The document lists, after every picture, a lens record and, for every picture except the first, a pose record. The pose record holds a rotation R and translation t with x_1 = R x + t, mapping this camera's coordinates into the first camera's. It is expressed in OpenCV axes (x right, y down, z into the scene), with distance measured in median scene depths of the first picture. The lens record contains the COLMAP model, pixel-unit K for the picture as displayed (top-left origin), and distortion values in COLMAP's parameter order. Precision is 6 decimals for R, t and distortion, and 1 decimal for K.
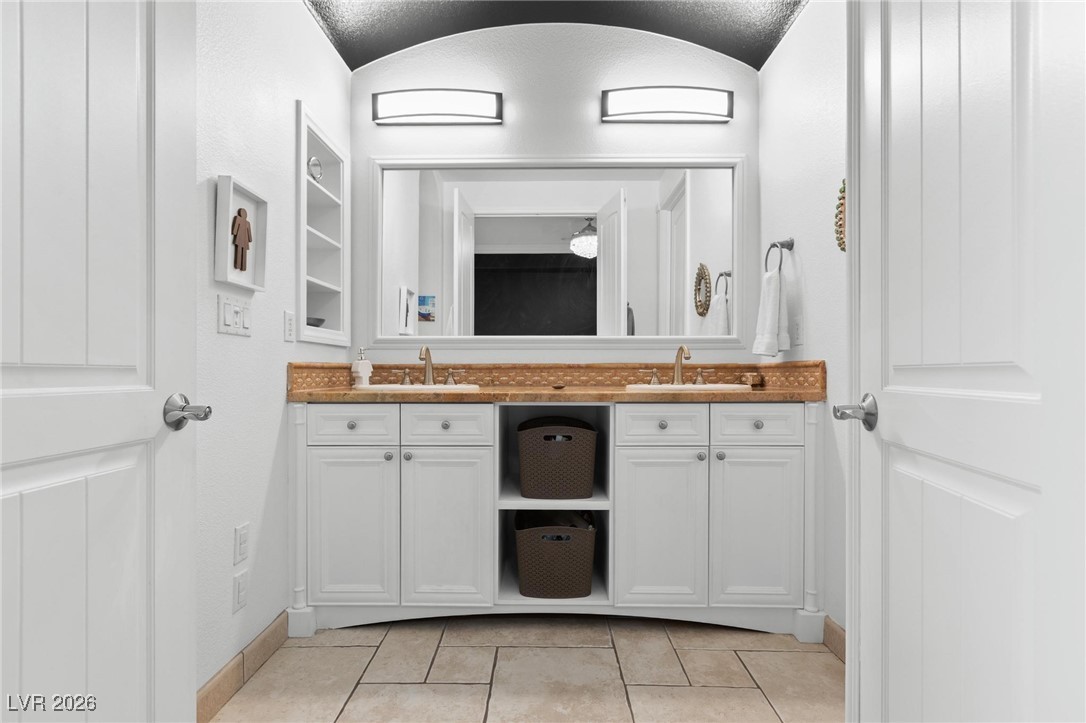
lens RADIAL K [[495.9, 0, 541.4], [0, 495.9, 372.0], [0, 0, 1]] dist [0.004941, -0.000521]
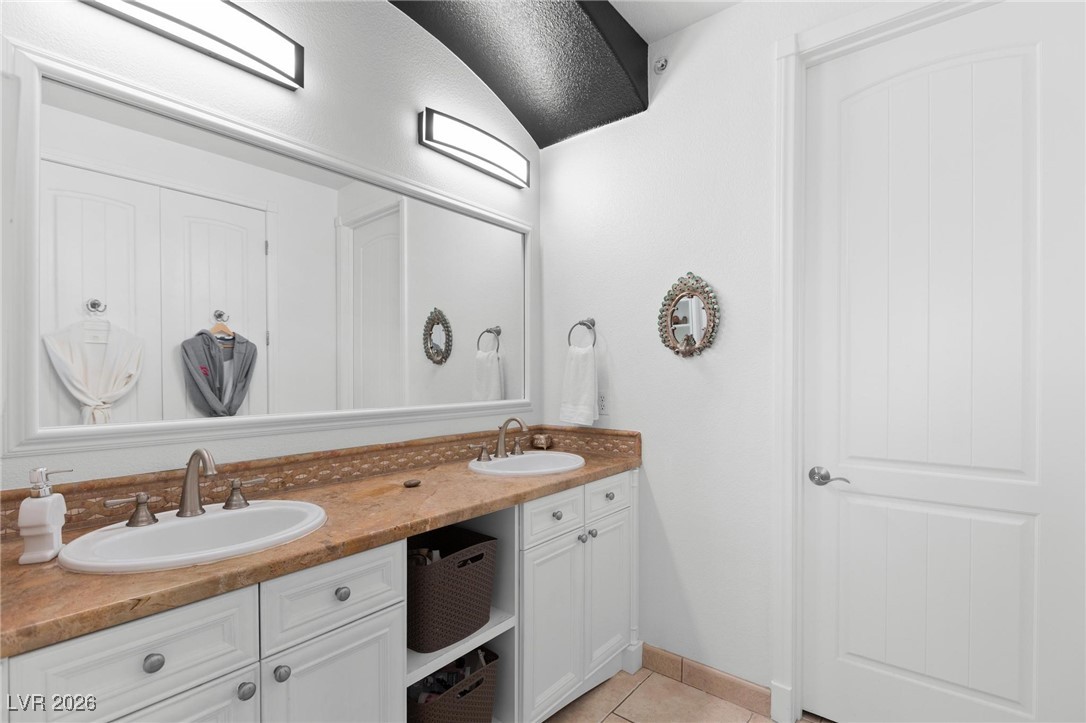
lens RADIAL K [[511.2, 0, 541.8], [0, 511.2, 371.4], [0, 0, 1]] dist [-0.005550, -0.000214]
pose [[0.606186, 0.000836, 0.795322, -0.430663], [-0.001613, 0.999999, 0.000177, -0.130899], [-0.795321, -0.001390, 0.606187, 0.336613]]
